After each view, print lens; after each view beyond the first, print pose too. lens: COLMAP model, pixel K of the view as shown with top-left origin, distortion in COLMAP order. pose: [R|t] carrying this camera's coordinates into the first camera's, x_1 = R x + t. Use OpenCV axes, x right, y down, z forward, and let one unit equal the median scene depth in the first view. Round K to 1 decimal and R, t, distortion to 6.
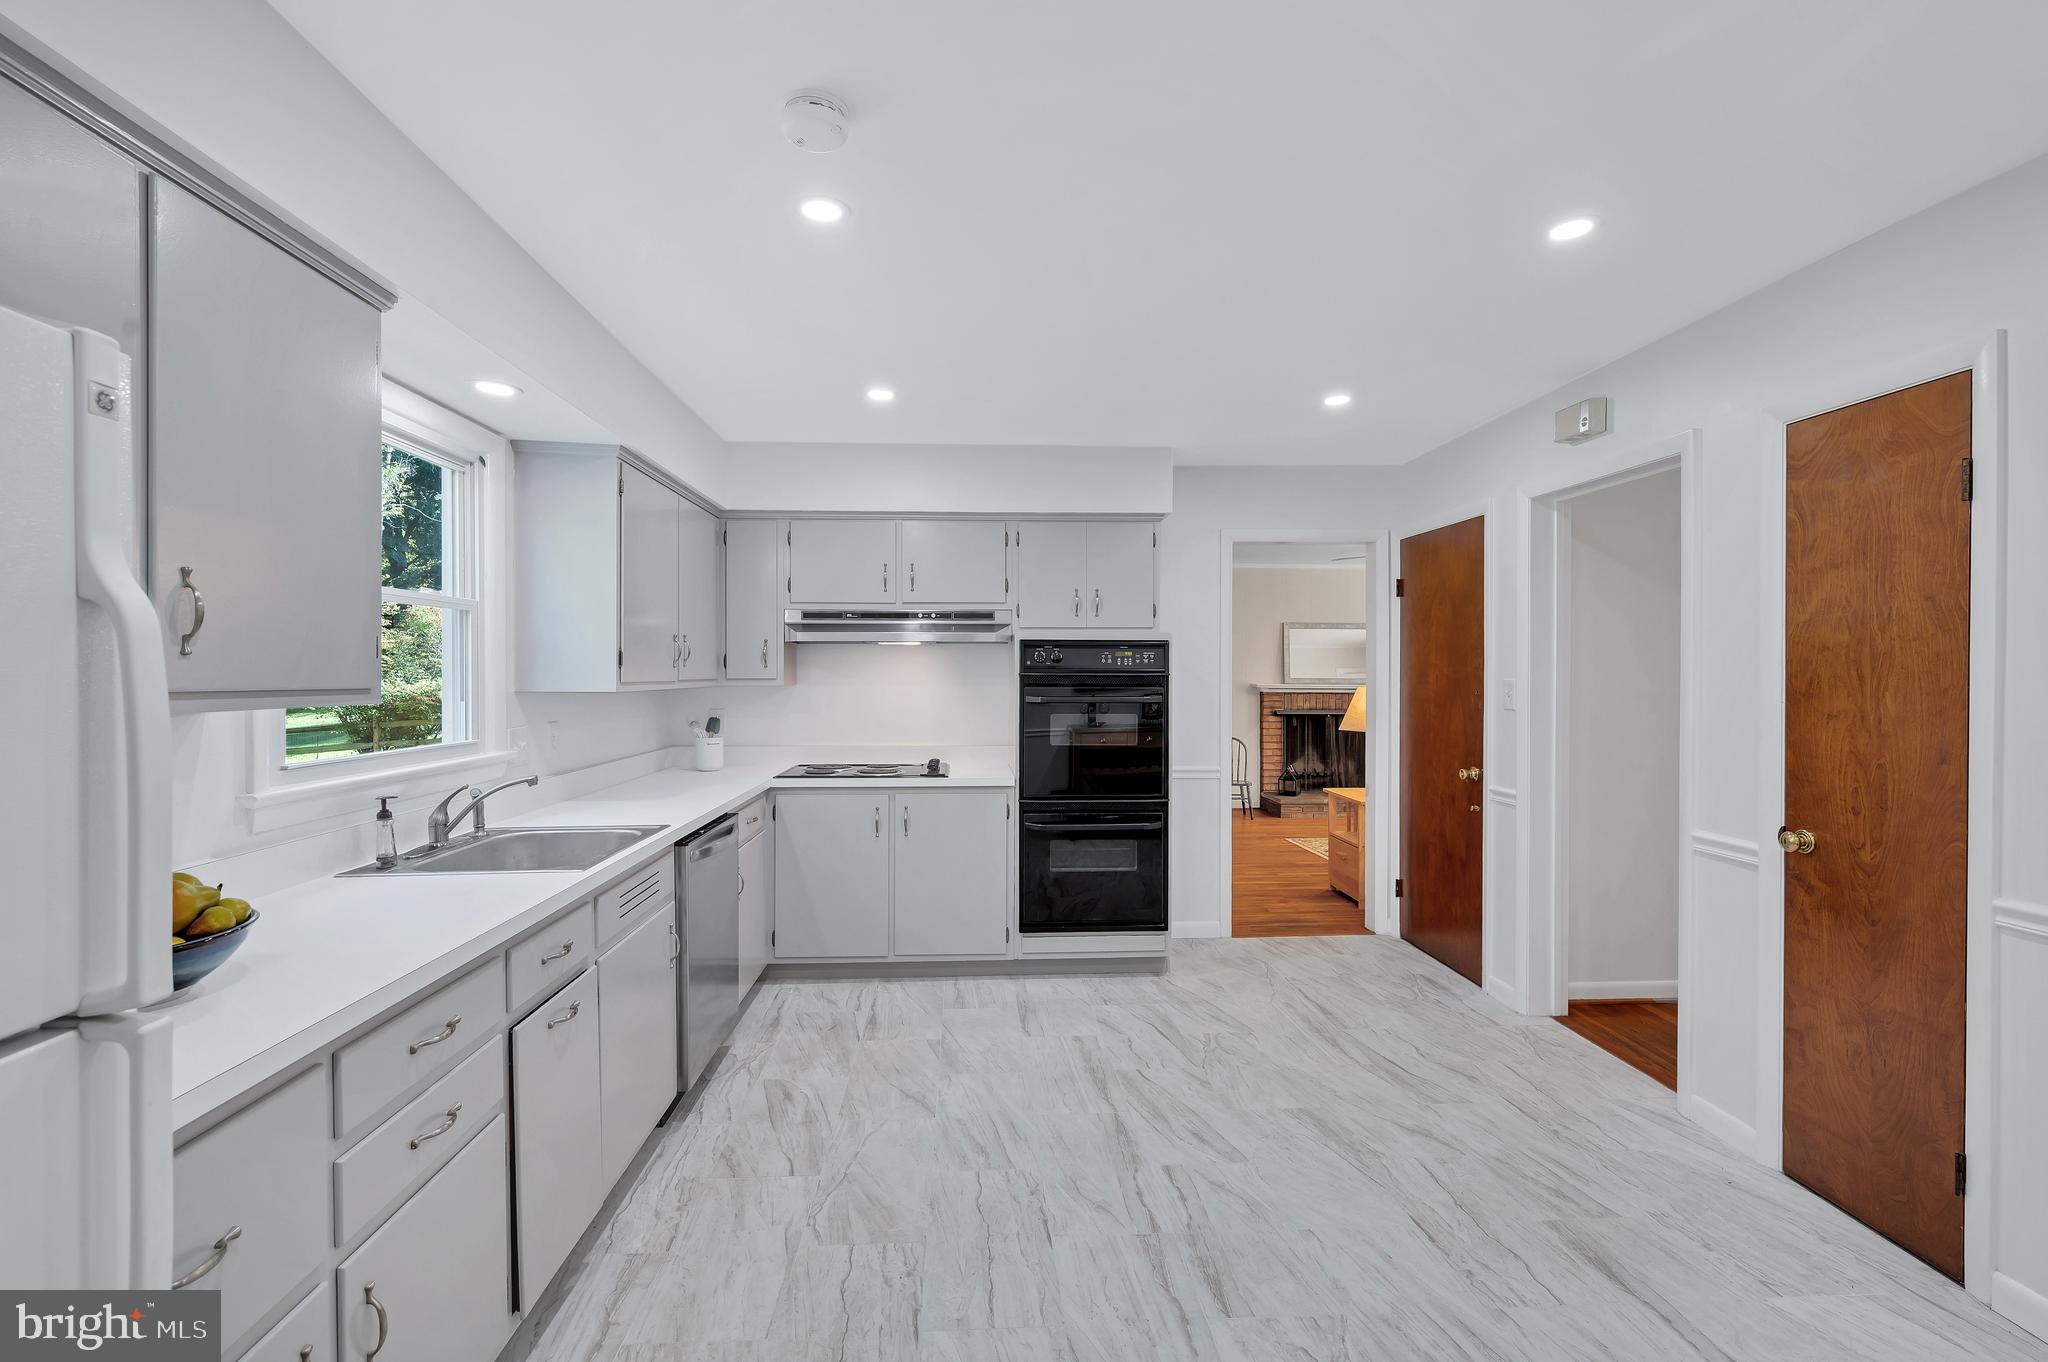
lens RADIAL K [[942.6, 0, 1023.1], [0, 942.6, 675.2], [0, 0, 1]] dist [0.000888, 0.000565]
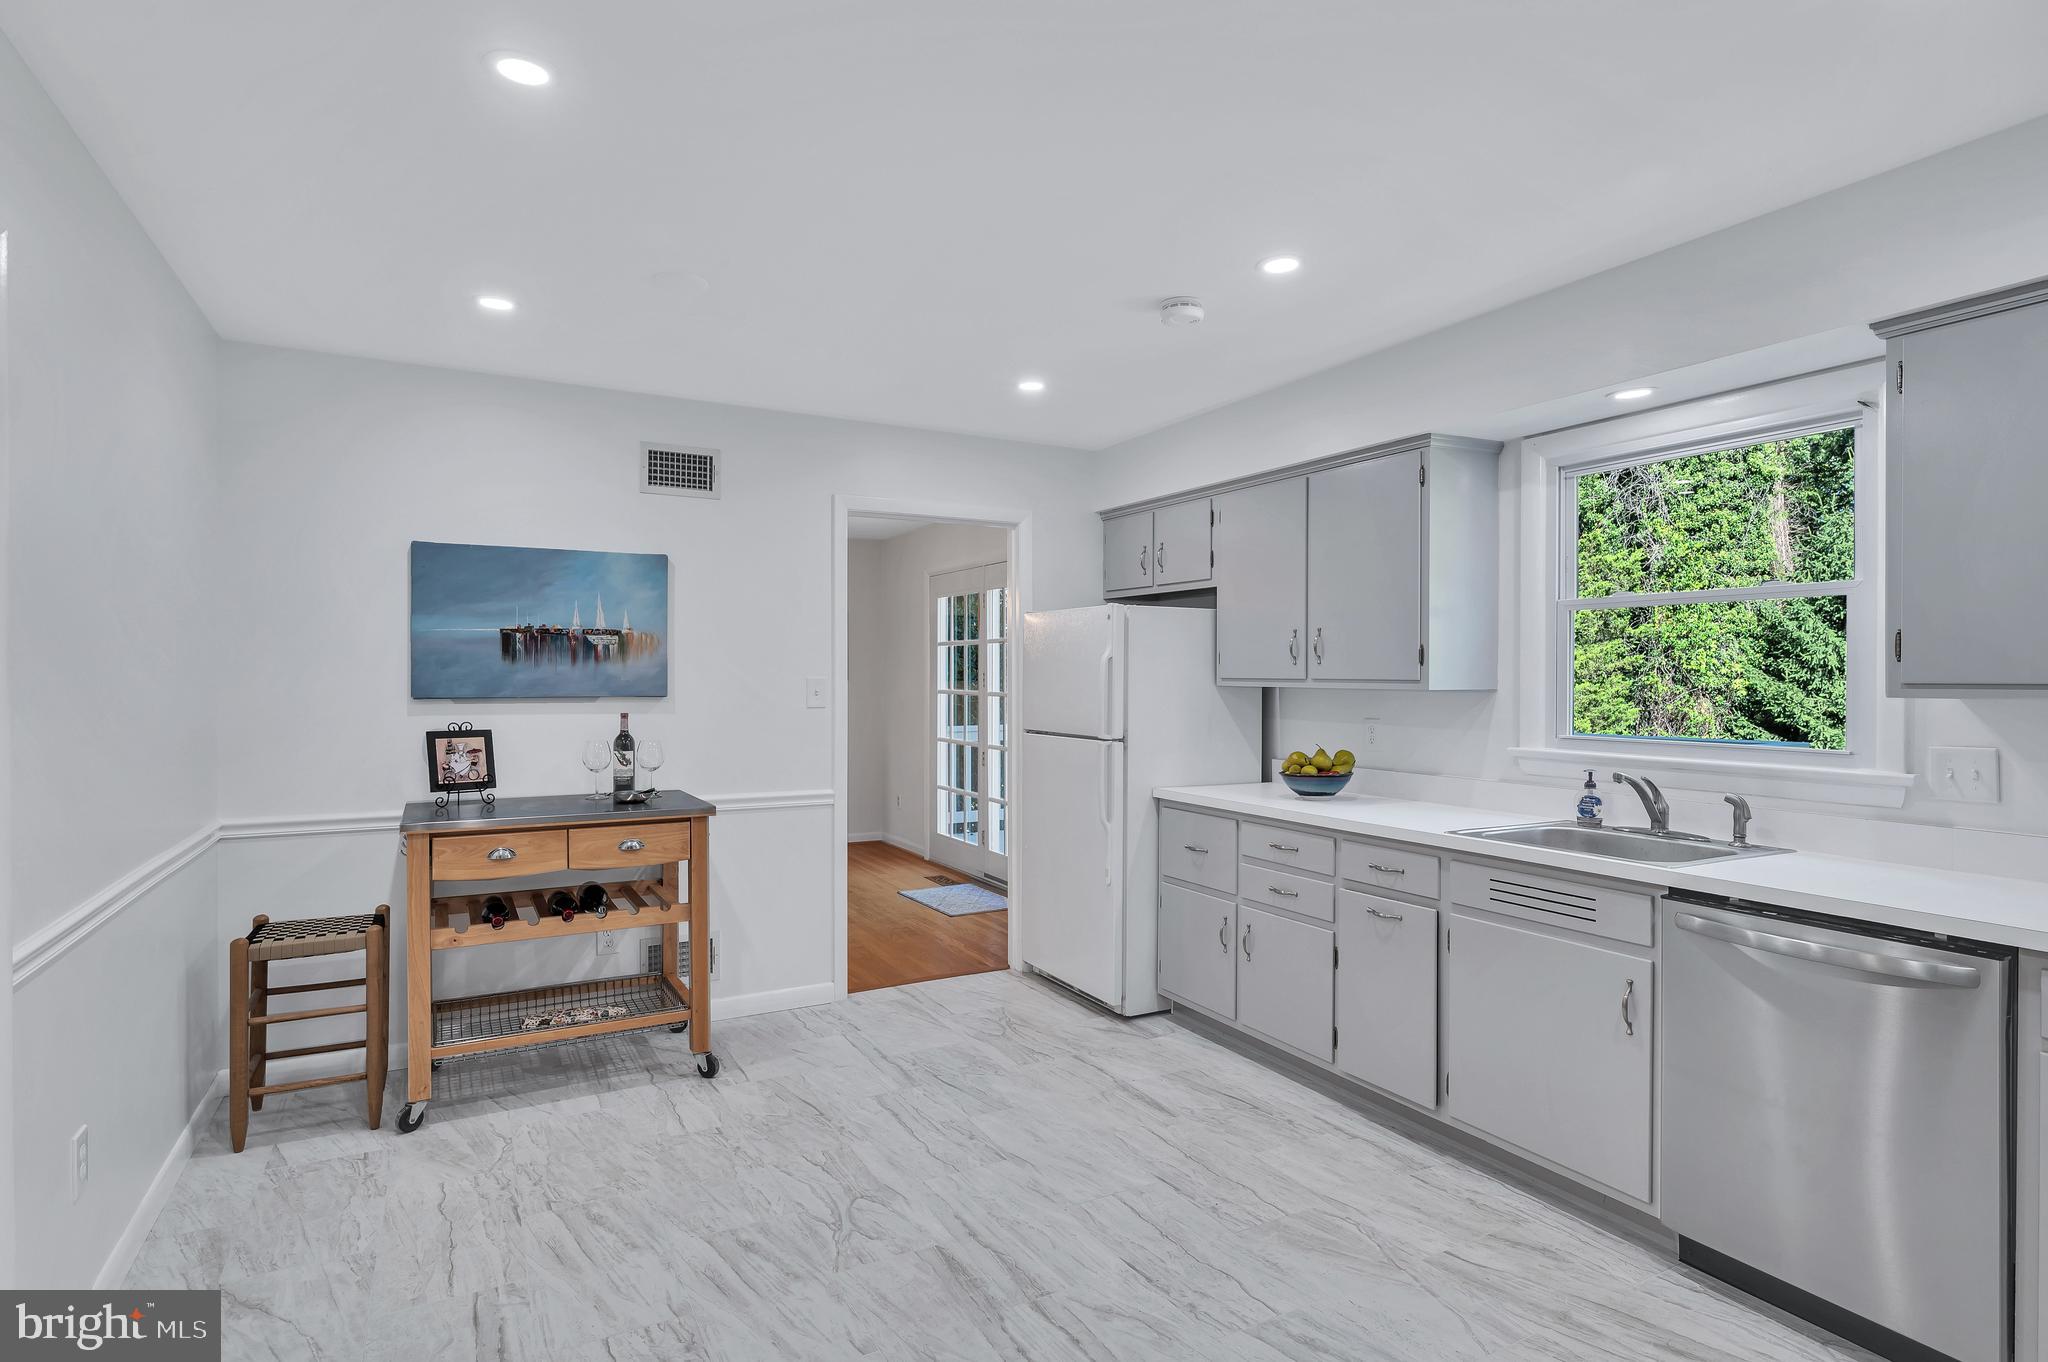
lens RADIAL K [[1060.1, 0, 1024.8], [0, 1060.1, 676.3], [0, 0, 1]] dist [-0.001780, 0.001485]
pose [[-0.910436, 0.000812, -0.413649, 0.317324], [-0.000766, 0.999993, 0.003649, 0.000399], [0.413649, 0.003639, -0.910429, 1.080207]]
